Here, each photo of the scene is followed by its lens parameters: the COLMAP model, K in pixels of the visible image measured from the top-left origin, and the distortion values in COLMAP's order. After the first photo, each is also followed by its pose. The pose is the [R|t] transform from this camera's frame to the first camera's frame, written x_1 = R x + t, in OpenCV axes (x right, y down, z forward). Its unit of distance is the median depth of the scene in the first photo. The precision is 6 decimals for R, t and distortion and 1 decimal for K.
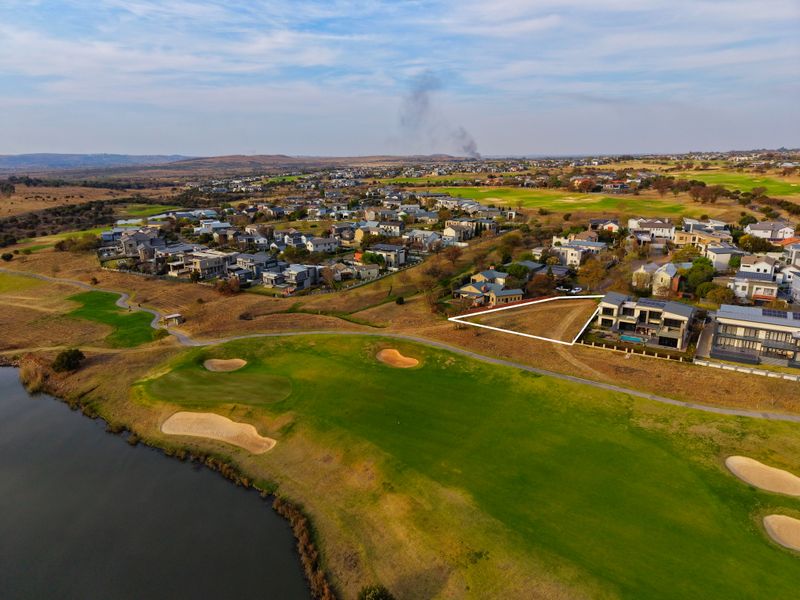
lens RADIAL K [[532.2, 0, 400.4], [0, 532.2, 301.3], [0, 0, 1]] dist [0.032695, -0.032766]
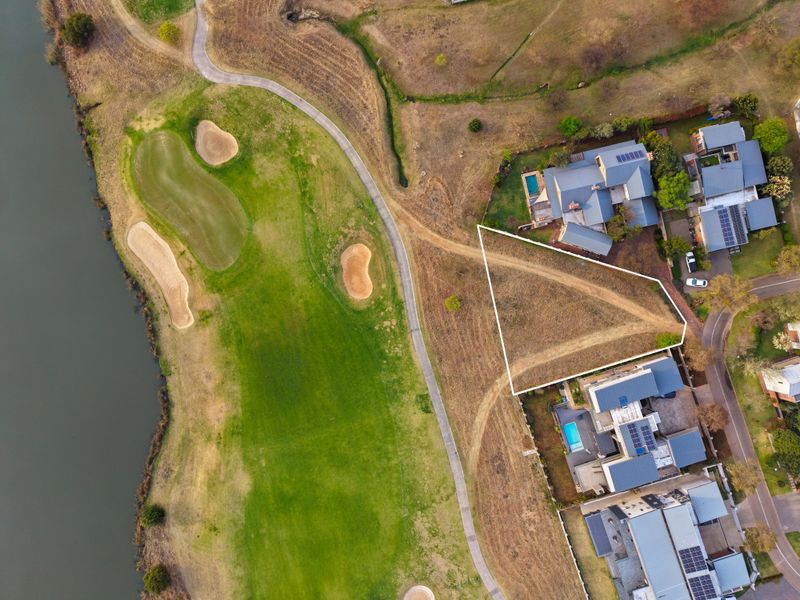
lens RADIAL K [[532.2, 0, 400.4], [0, 532.2, 301.3], [0, 0, 1]] dist [0.032695, -0.032766]
pose [[0.781367, 0.624070, -0.001625, 0.073763], [-0.152449, 0.193398, 0.969204, -0.681796], [0.605166, -0.757056, 0.246253, 0.699428]]
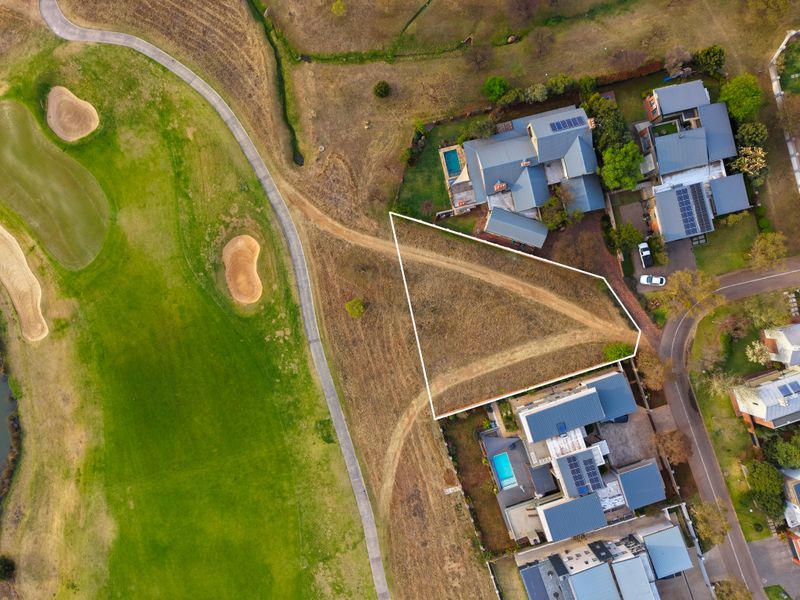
lens RADIAL K [[532.2, 0, 400.4], [0, 532.2, 301.3], [0, 0, 1]] dist [0.032695, -0.032766]
pose [[0.786026, 0.618179, 0.004202, 0.166622], [-0.160165, 0.197078, 0.967216, -0.561960], [0.597085, -0.760930, 0.253919, 0.810458]]
